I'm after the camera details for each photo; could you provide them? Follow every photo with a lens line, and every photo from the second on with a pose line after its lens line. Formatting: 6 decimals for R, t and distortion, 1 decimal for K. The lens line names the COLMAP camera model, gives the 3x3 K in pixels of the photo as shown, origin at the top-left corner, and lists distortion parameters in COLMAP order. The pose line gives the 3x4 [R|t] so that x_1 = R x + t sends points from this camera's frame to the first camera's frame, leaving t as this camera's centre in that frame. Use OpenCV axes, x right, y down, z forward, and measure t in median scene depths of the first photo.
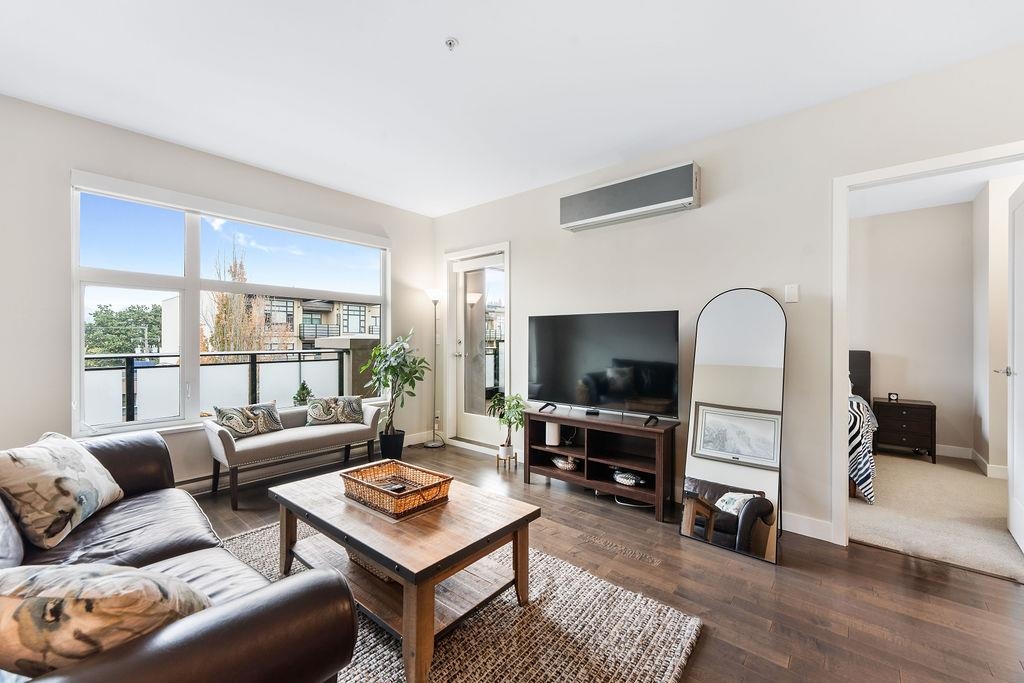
lens RADIAL K [[410.6, 0, 520.3], [0, 410.6, 342.5], [0, 0, 1]] dist [0.000811, -0.000983]
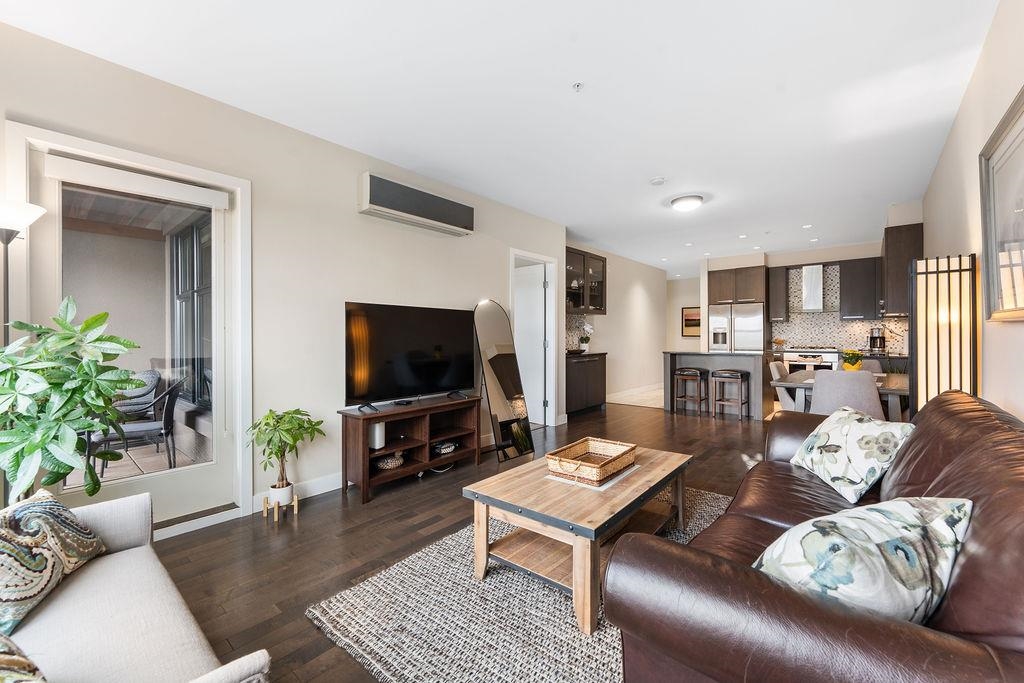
lens RADIAL K [[410.6, 0, 513.8], [0, 410.6, 336.4], [0, 0, 1]] dist [0.000811, -0.000983]
pose [[0.014912, -0.001070, 0.999888, -0.759843], [0.009807, 0.999951, 0.000924, 0.007414], [-0.999841, 0.009792, 0.014922, 0.642193]]
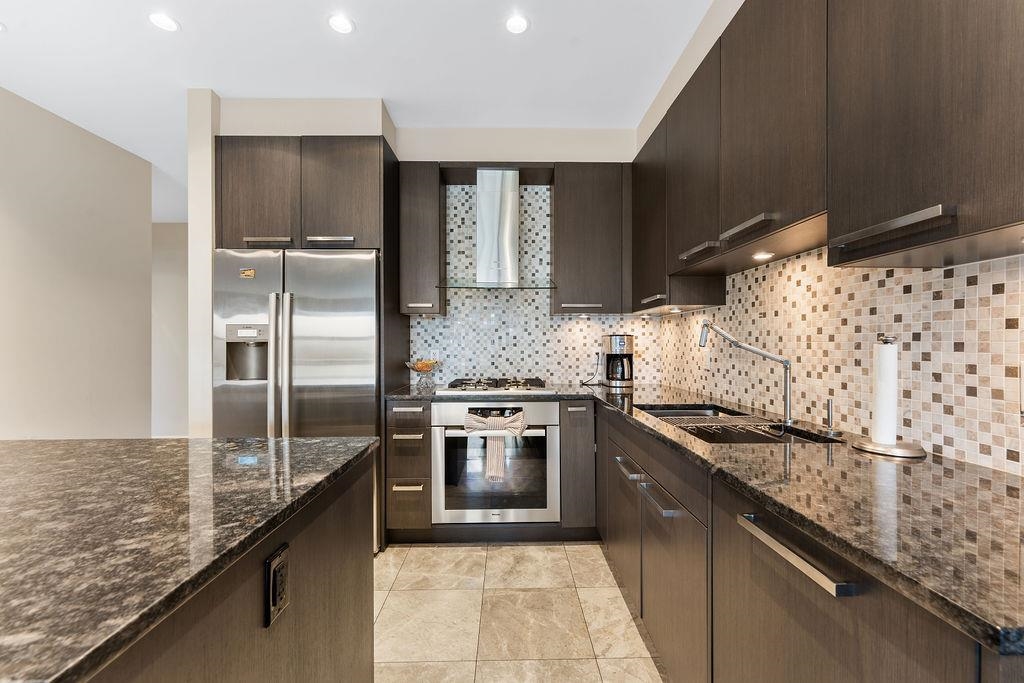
lens RADIAL K [[410.6, 0, 513.8], [0, 410.6, 343.8], [0, 0, 1]] dist [0.000811, -0.000983]
pose [[-0.657296, -0.003112, 0.753626, 0.632375], [0.004439, 0.999958, 0.008000, -0.000608], [-0.753620, 0.008603, -0.657254, -0.280622]]
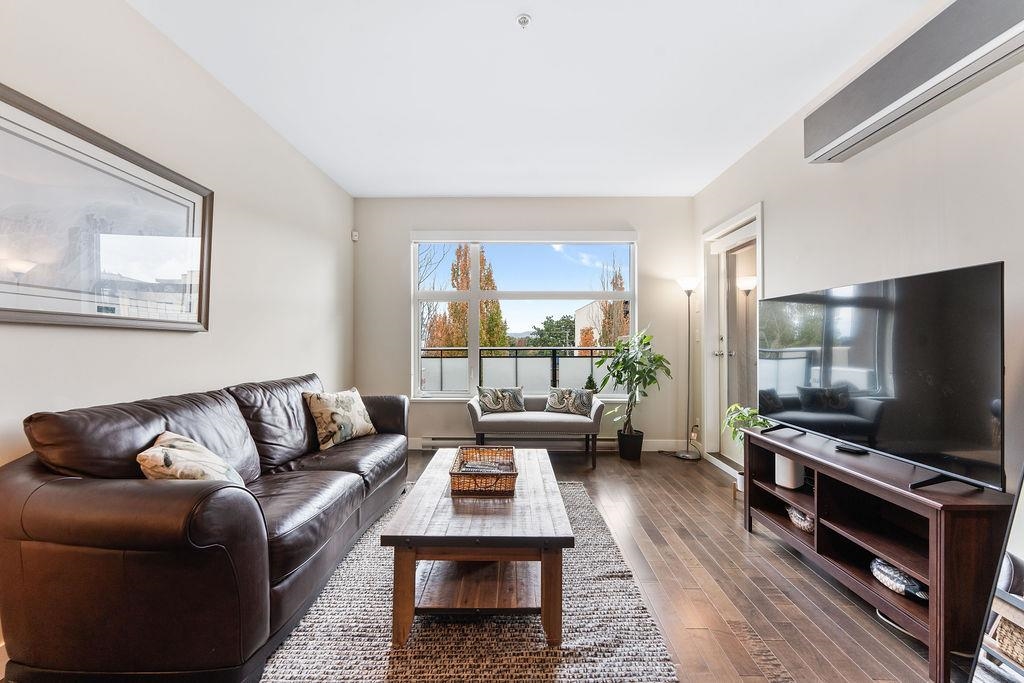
lens RADIAL K [[410.6, 0, 508.6], [0, 410.6, 337.5], [0, 0, 1]] dist [0.000811, -0.000983]
pose [[0.625038, -0.008008, -0.780553, 0.307110], [-0.003189, 0.999913, -0.012813, 0.012663], [0.780588, 0.010498, 0.624958, 0.204807]]
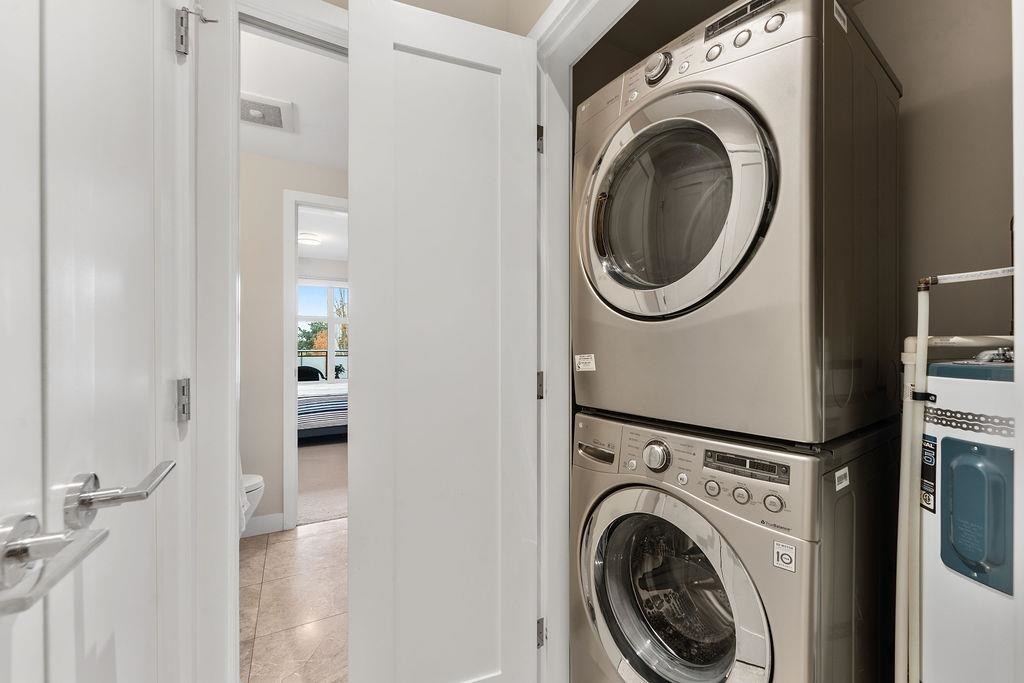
lens RADIAL K [[410.6, 0, 530.6], [0, 410.6, 345.6], [0, 0, 1]] dist [0.000811, -0.000983]
pose [[0.941008, -0.001293, -0.338382, 2.005569], [0.001564, 0.999999, 0.000529, 0.002420], [0.338381, -0.001027, 0.941009, -0.014030]]
